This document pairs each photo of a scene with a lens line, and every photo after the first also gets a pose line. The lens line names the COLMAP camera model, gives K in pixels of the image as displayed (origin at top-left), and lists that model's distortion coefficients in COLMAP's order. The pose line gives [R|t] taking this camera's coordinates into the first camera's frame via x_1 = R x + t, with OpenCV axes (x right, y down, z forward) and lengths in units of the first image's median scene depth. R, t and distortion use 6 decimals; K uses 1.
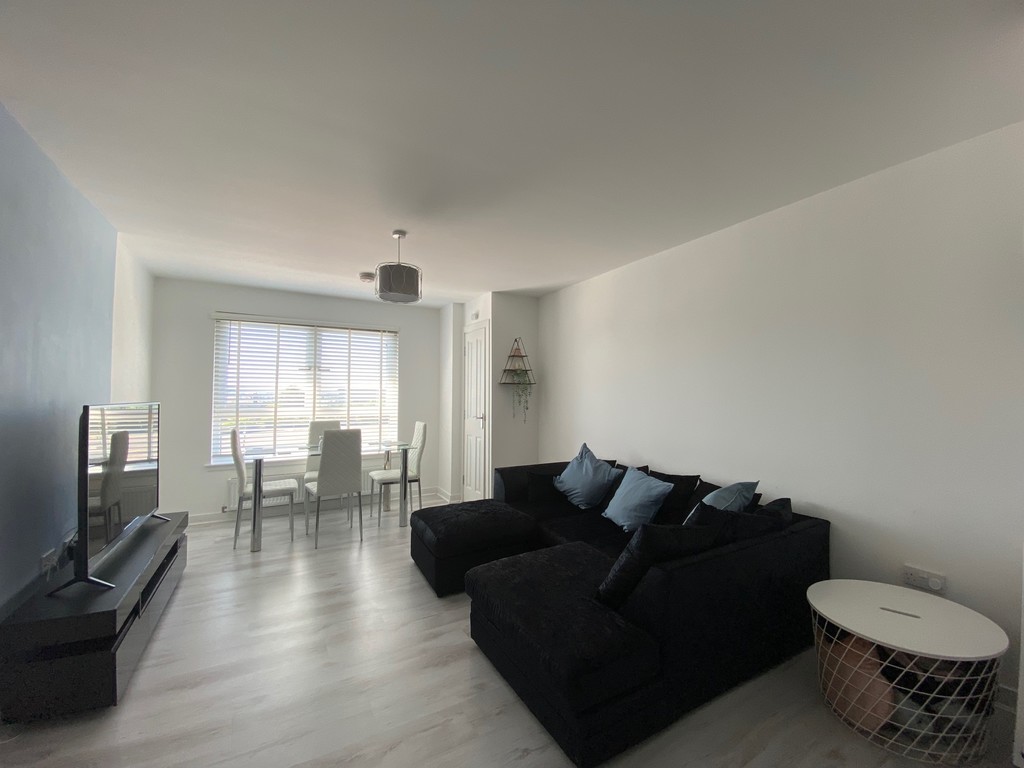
lens RADIAL K [[413.3, 0, 527.4], [0, 413.3, 385.6], [0, 0, 1]] dist [-0.000602, -0.000127]
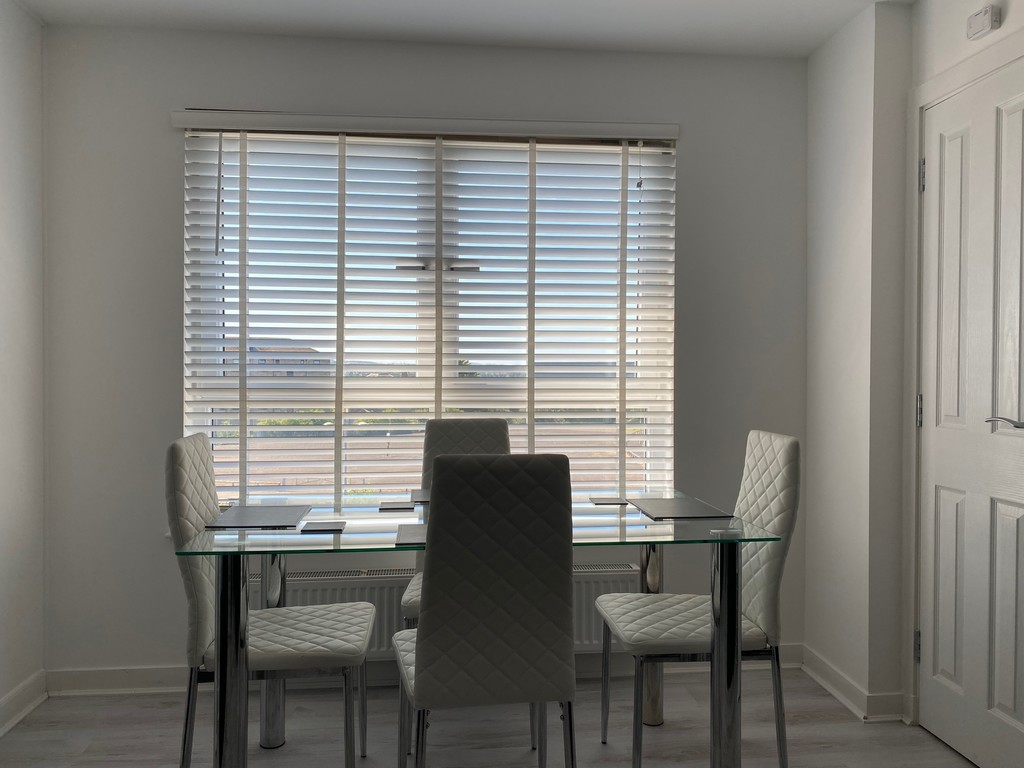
lens RADIAL K [[770.9, 0, 512.0], [0, 770.9, 384.0], [0, 0, 1]] dist [-0.002903, -0.001858]
pose [[0.904369, 0.006204, -0.426705, -0.190621], [0.009663, 0.999340, 0.035011, 0.034604], [0.426641, -0.035786, 0.903713, 0.452812]]
